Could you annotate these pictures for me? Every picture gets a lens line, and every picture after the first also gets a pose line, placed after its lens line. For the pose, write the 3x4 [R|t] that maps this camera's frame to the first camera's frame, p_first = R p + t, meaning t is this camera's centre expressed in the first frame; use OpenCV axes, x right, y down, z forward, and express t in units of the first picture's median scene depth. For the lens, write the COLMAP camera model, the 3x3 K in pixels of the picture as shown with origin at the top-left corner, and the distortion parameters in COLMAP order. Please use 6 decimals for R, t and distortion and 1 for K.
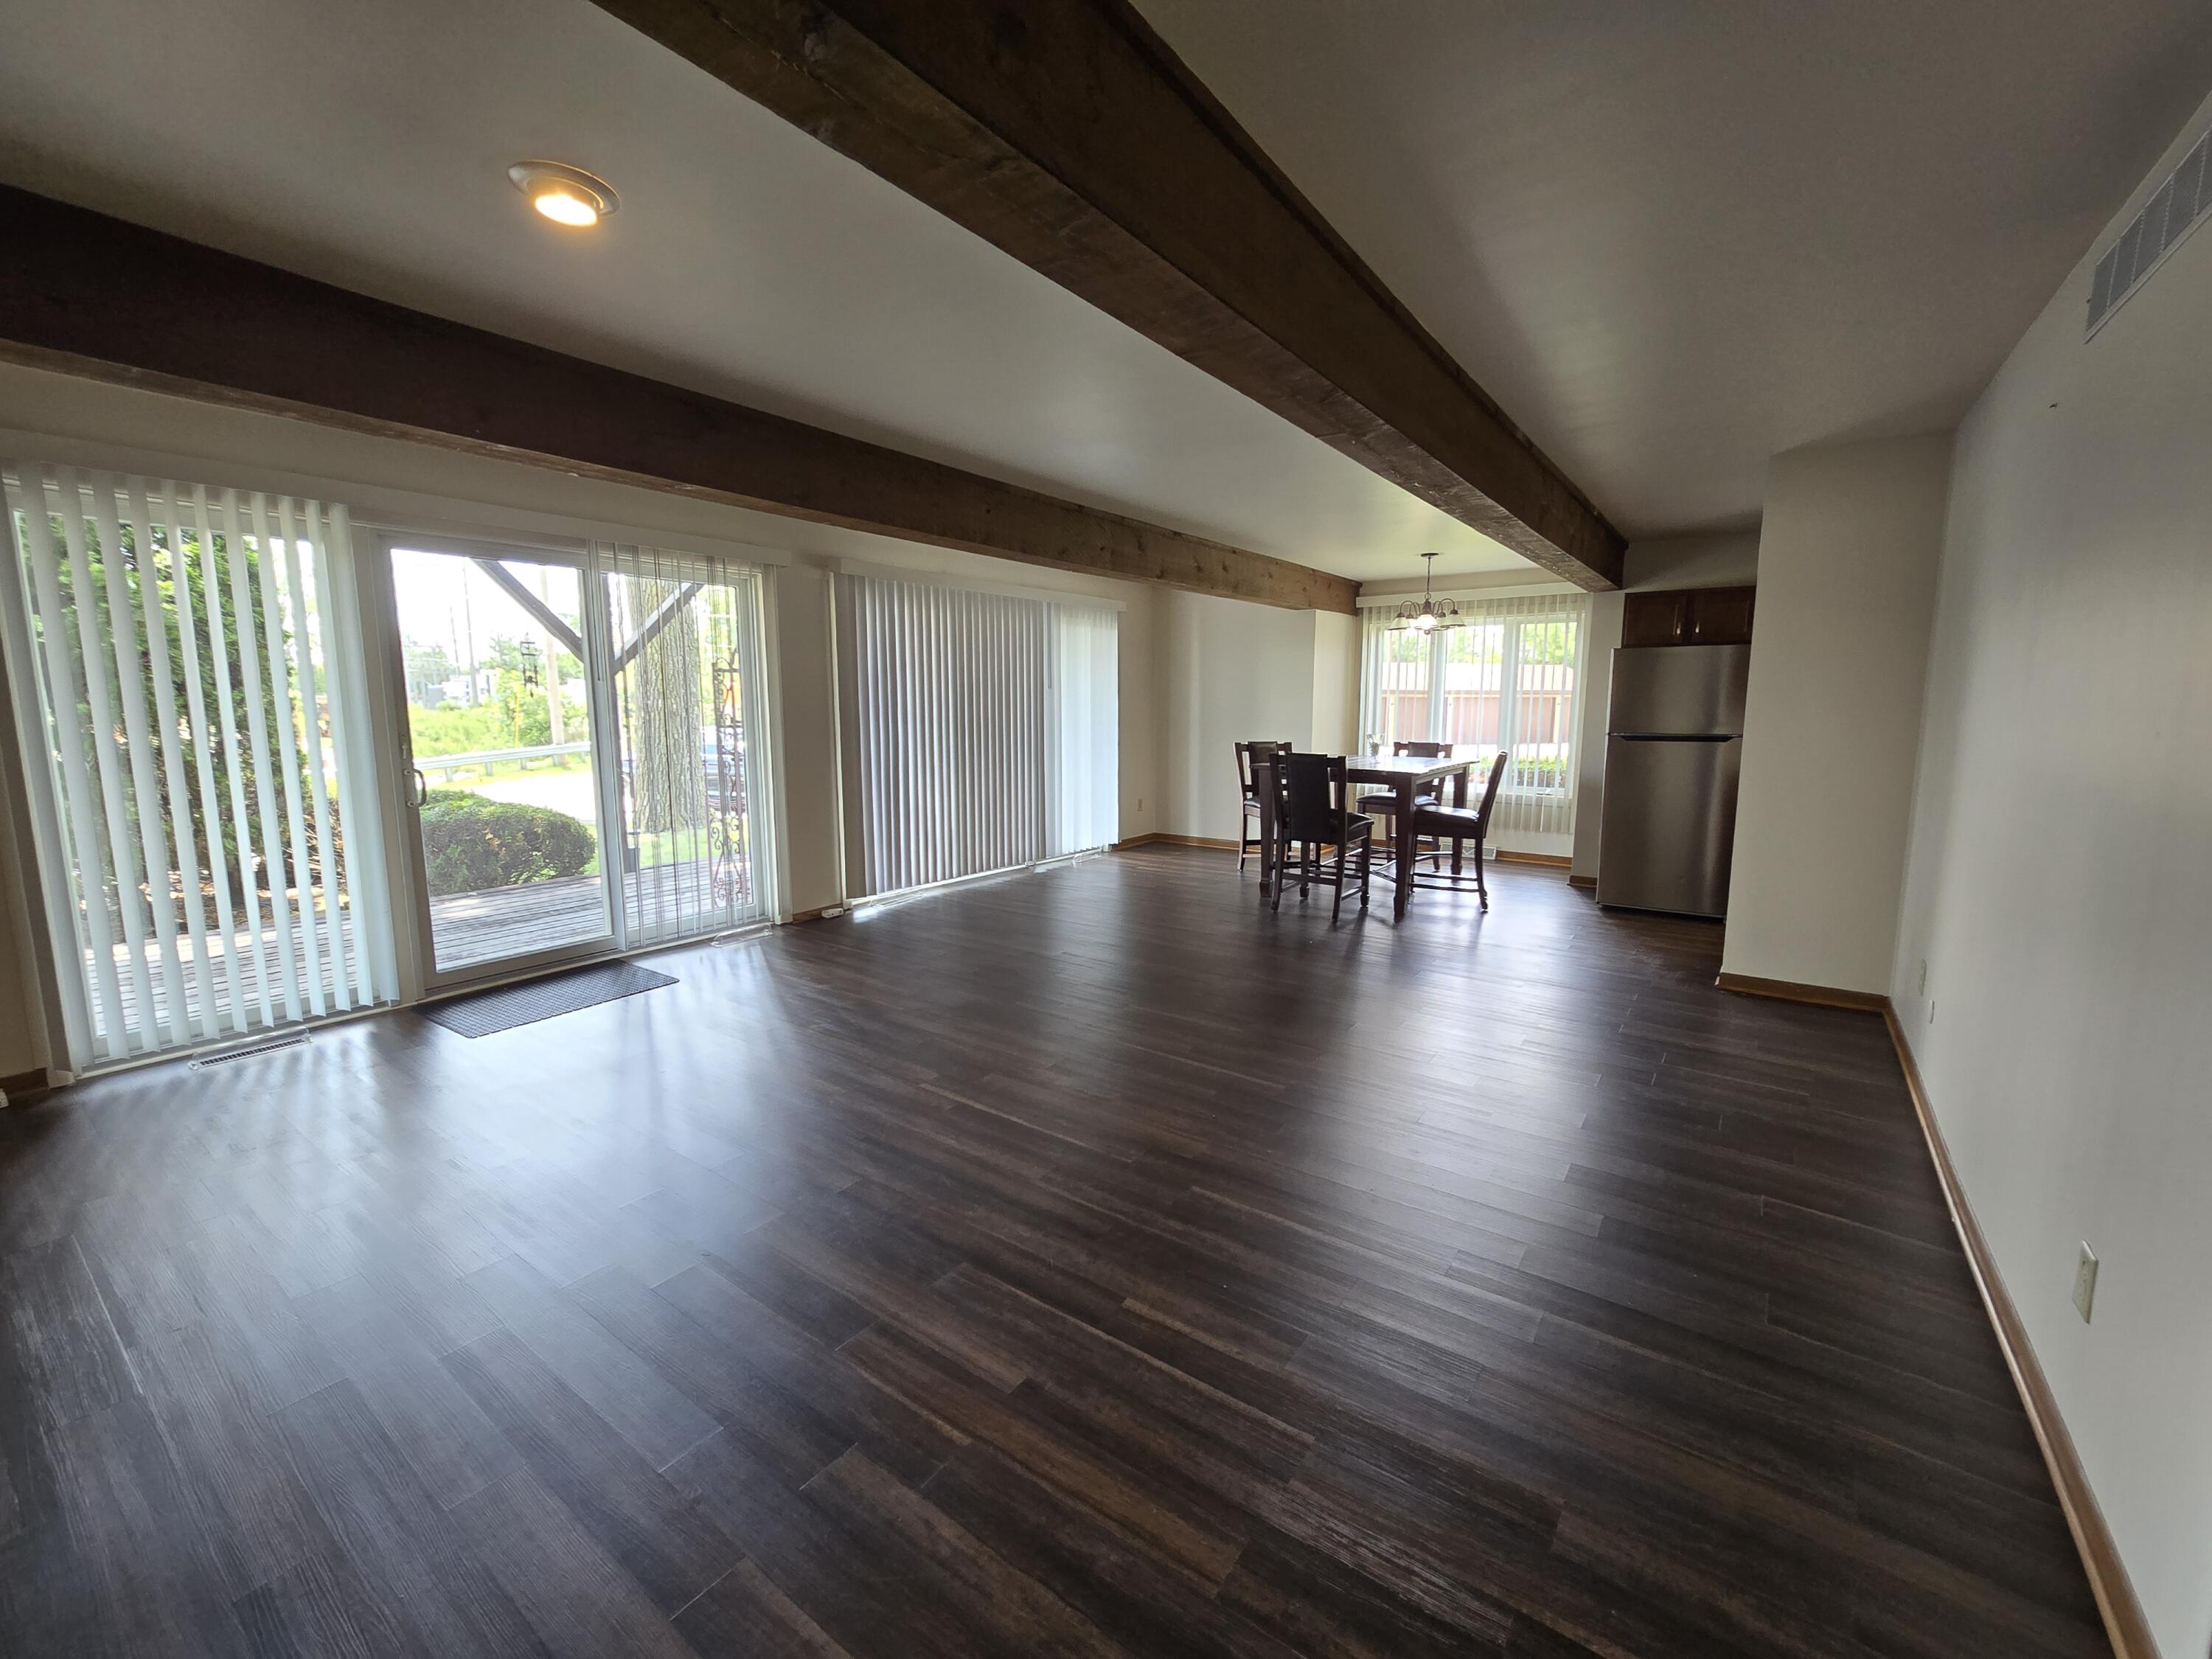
lens RADIAL K [[902.9, 0, 1106.1], [0, 902.9, 823.4], [0, 0, 1]] dist [-0.001701, -0.000397]
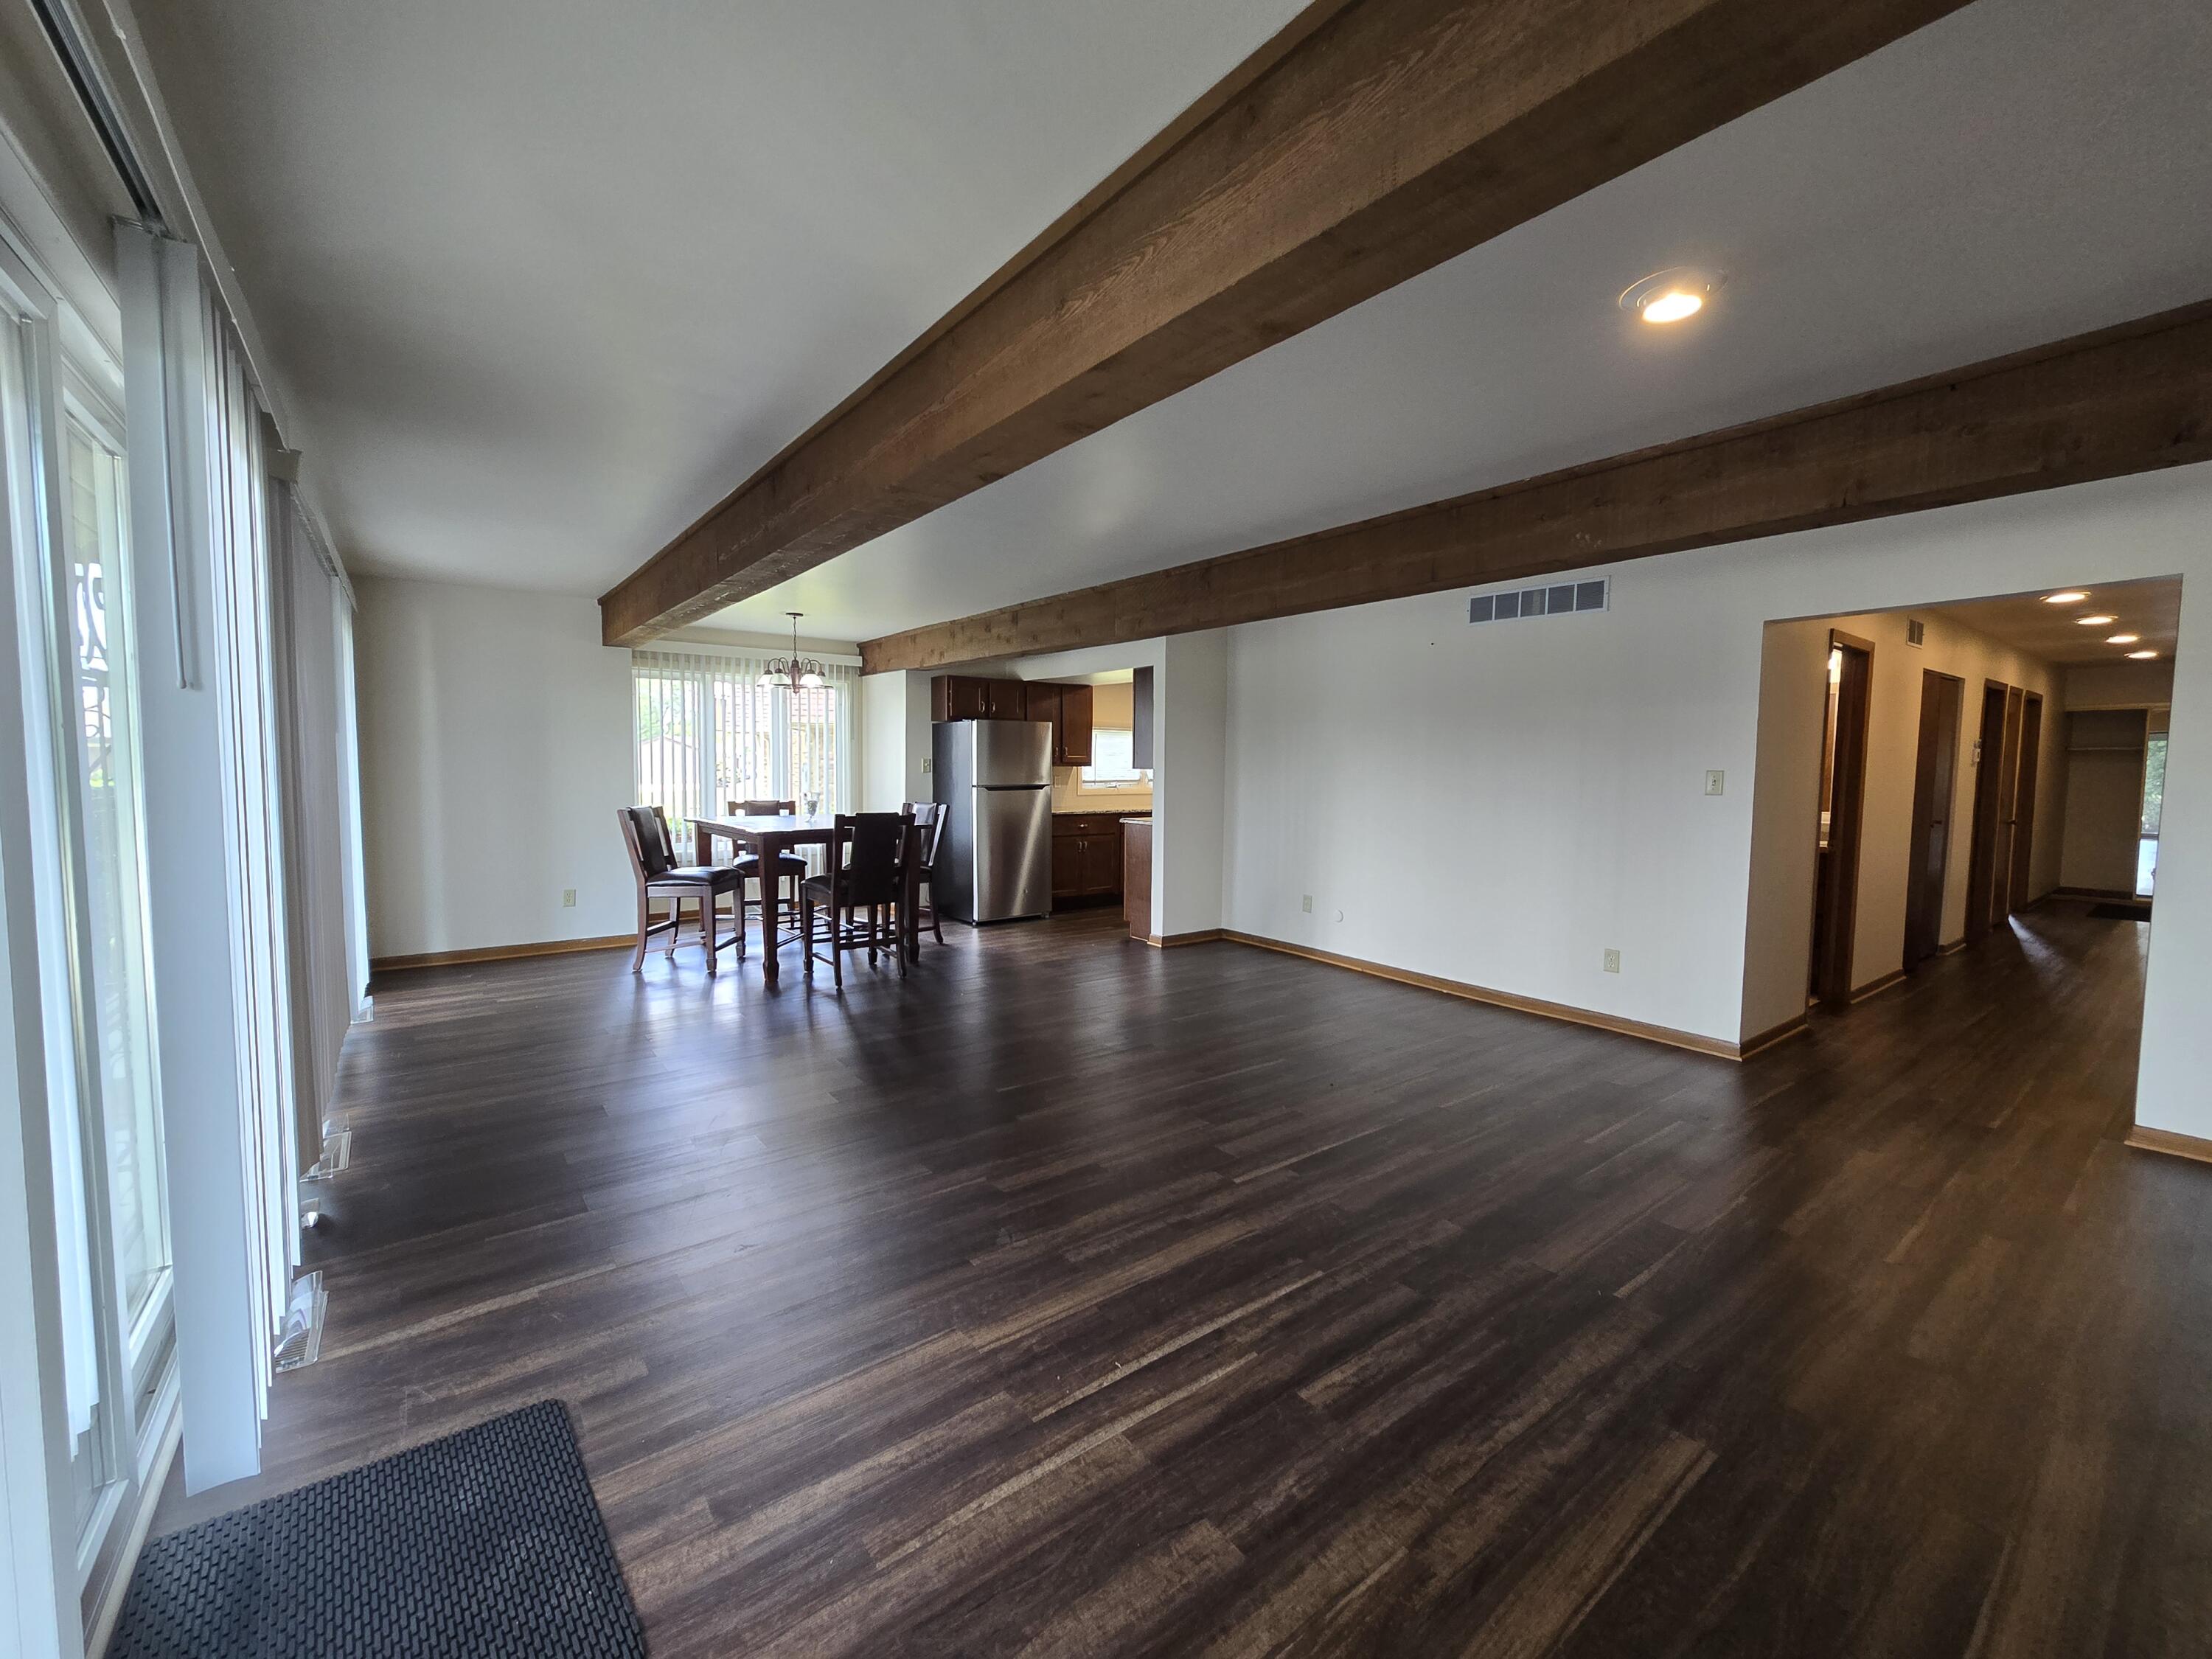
lens RADIAL K [[902.9, 0, 1106.1], [0, 902.9, 823.4], [0, 0, 1]] dist [-0.001701, -0.000397]
pose [[0.293135, -0.066830, 0.953733, -2.650703], [0.120348, 0.992198, 0.032536, -0.290665], [-0.948466, 0.105242, 0.298891, 1.983397]]
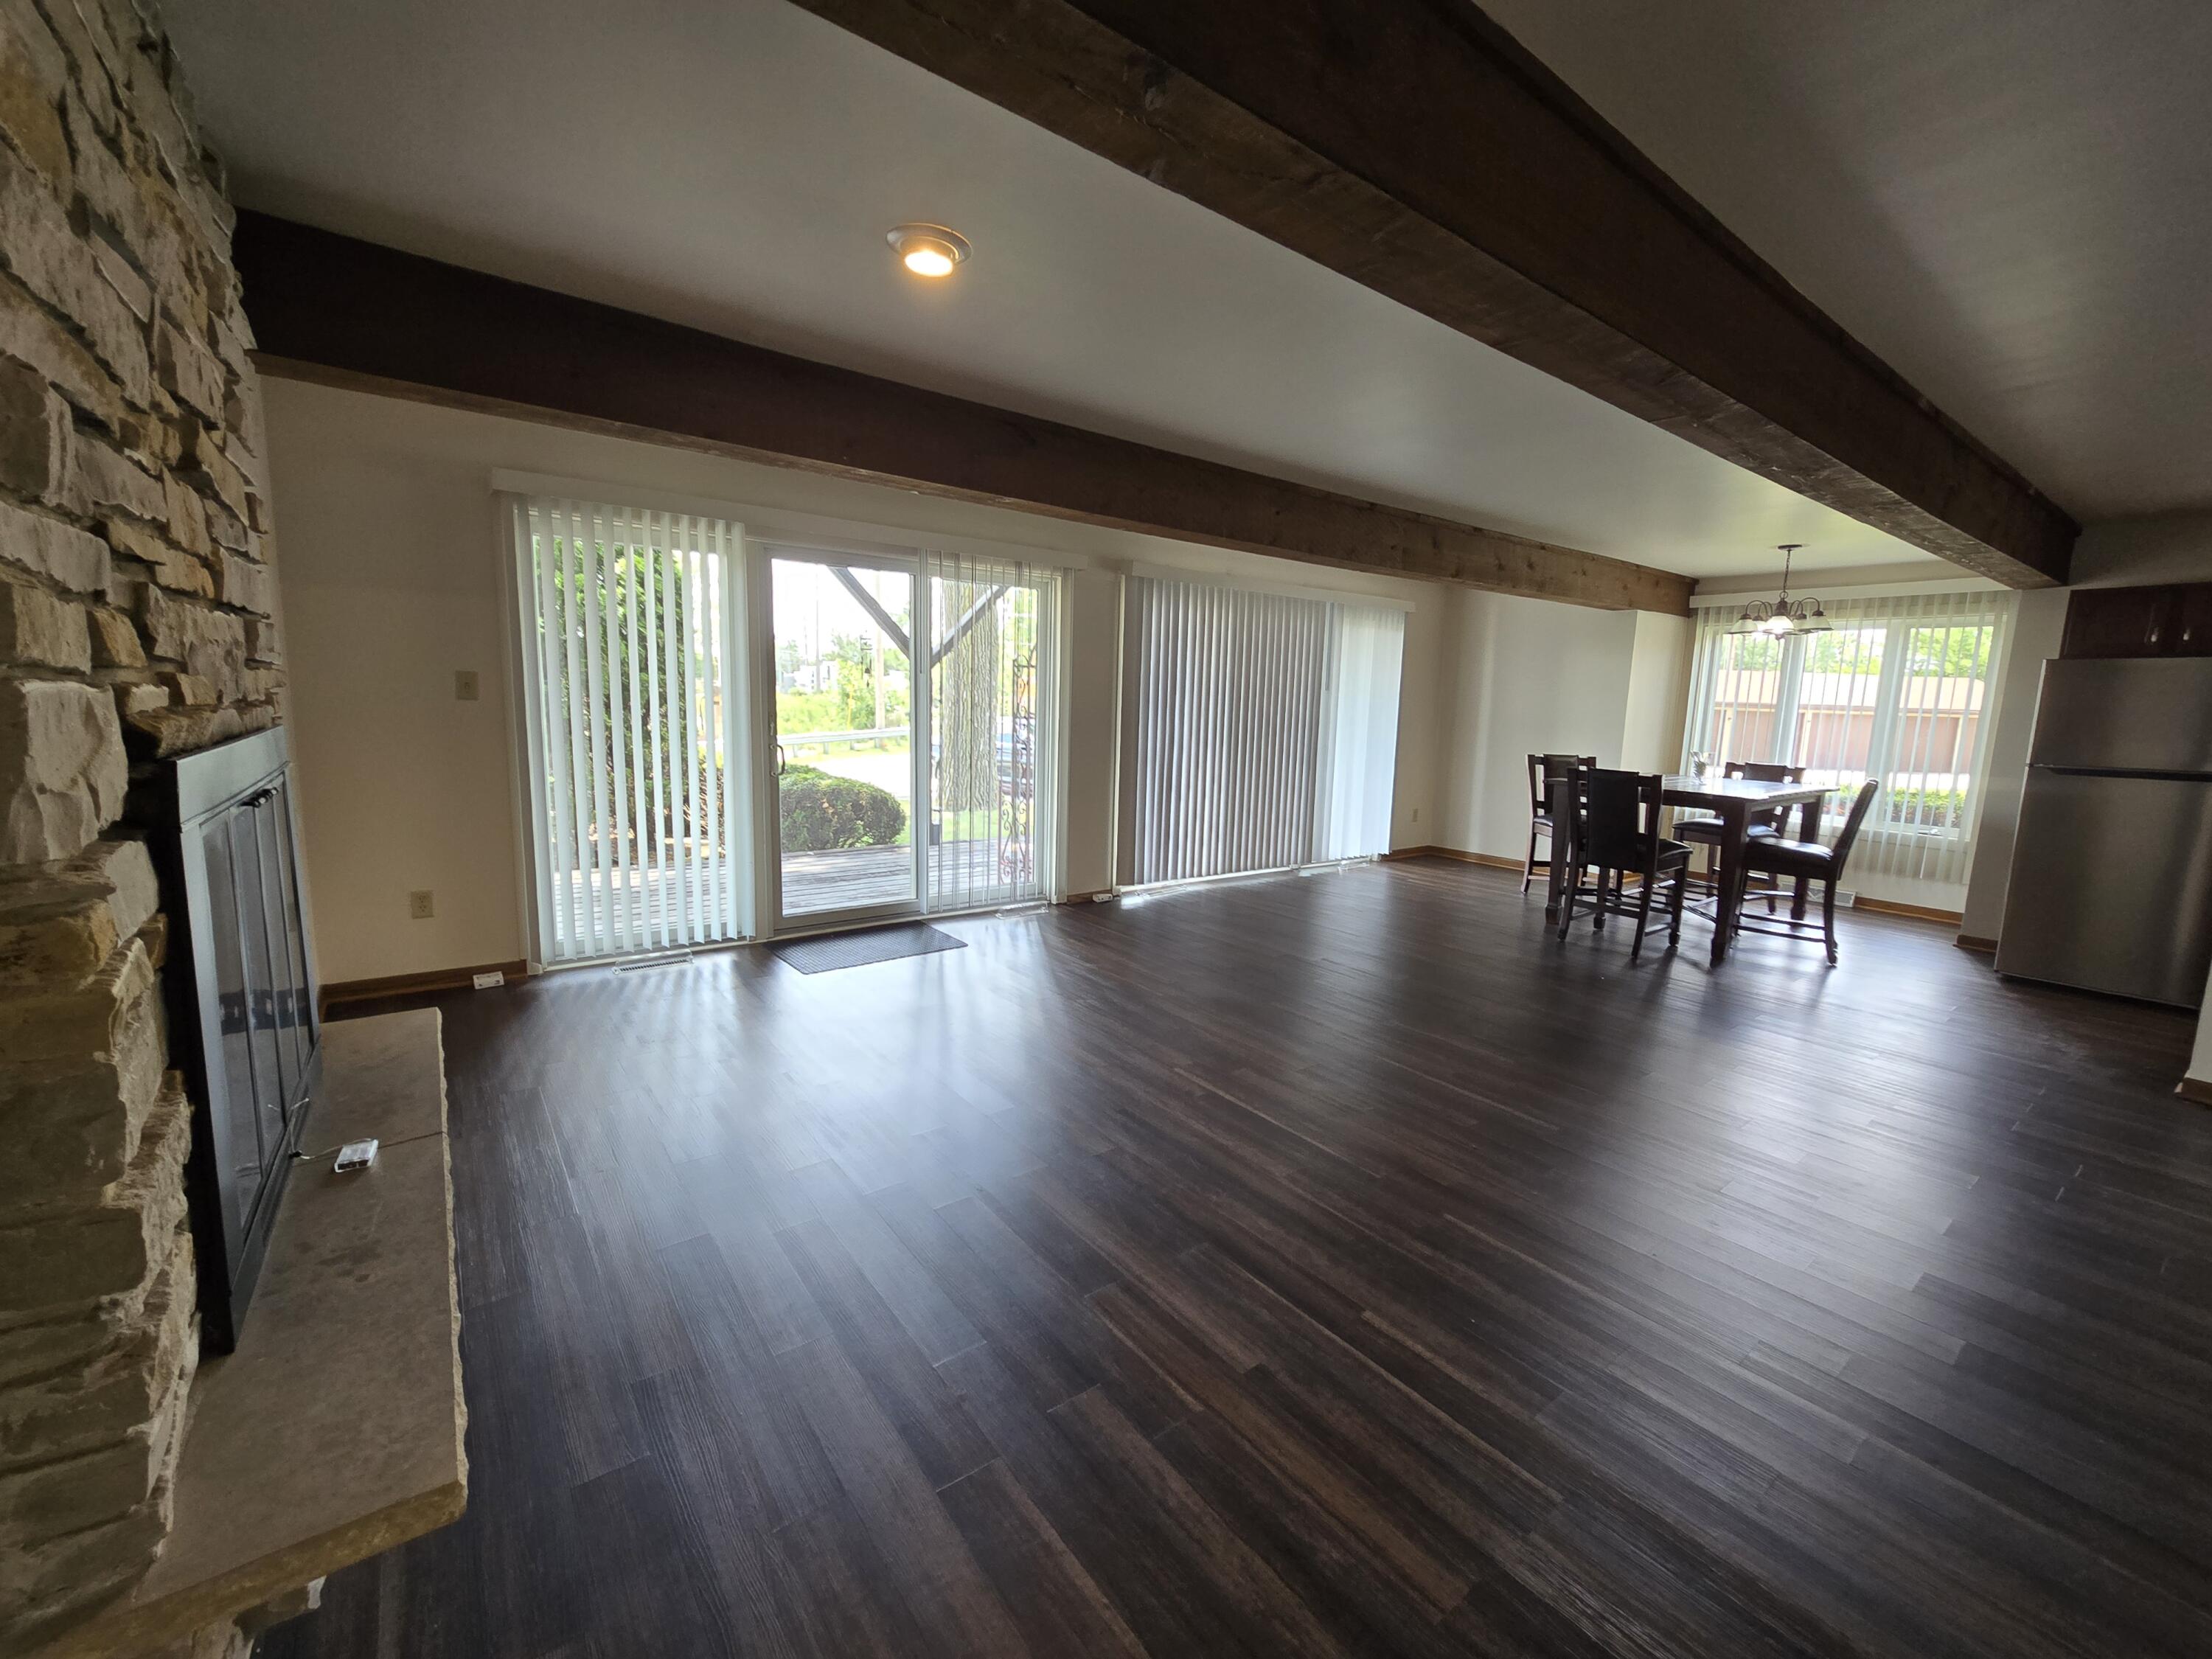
lens RADIAL K [[903.0, 0, 1115.7], [0, 903.0, 829.1], [0, 0, 1]] dist [0.000049, 0.000659]
pose [[0.958297, 0.068692, -0.277394, -0.001289], [-0.066983, 0.997631, 0.015644, 0.002863], [0.277812, 0.003589, 0.960629, -0.022285]]
